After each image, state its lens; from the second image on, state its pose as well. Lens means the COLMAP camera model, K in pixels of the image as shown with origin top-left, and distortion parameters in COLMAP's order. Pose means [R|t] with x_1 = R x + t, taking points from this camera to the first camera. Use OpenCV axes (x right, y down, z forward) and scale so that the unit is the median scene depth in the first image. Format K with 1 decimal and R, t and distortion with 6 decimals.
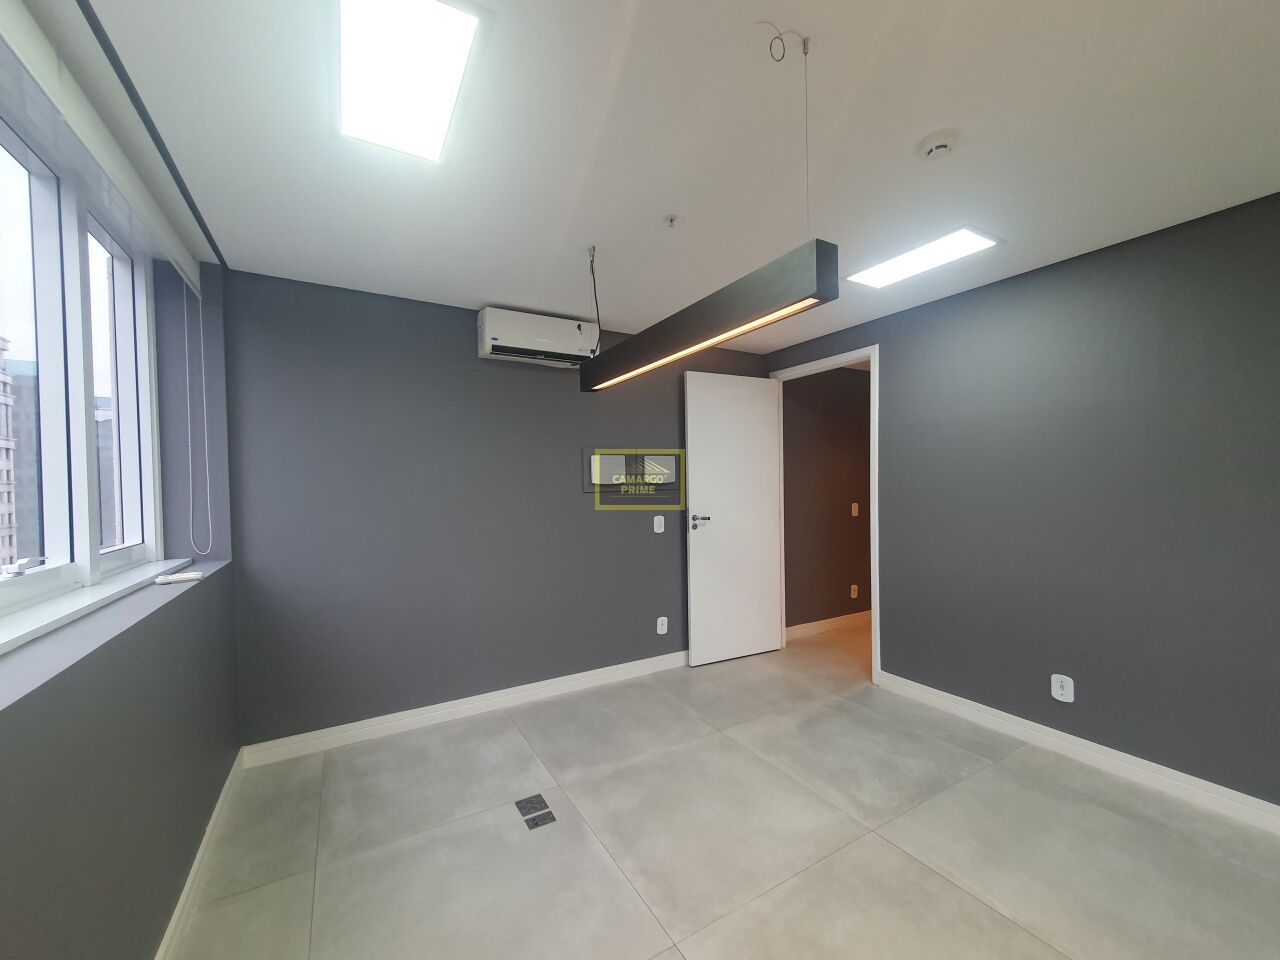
lens RADIAL K [[505.9, 0, 640.1], [0, 505.9, 493.0], [0, 0, 1]] dist [0.000880, 0.000068]
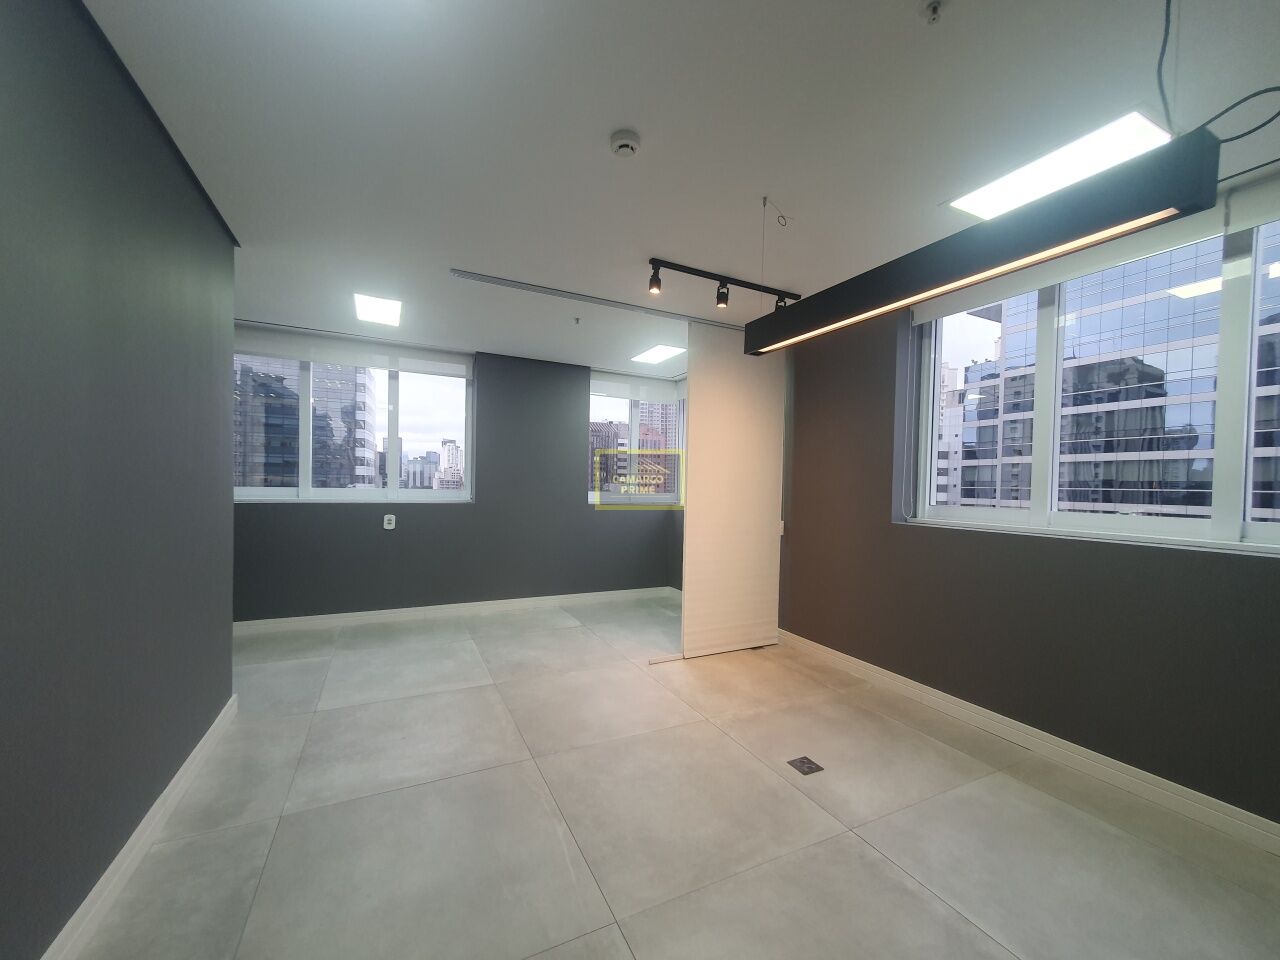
lens RADIAL K [[505.9, 0, 640.1], [0, 505.9, 493.0], [0, 0, 1]] dist [0.000880, 0.000068]
pose [[-0.997288, -0.008061, 0.073153, 0.254935], [-0.005066, 0.999145, 0.041035, 0.015955], [-0.073421, 0.040553, -0.996476, 1.151213]]
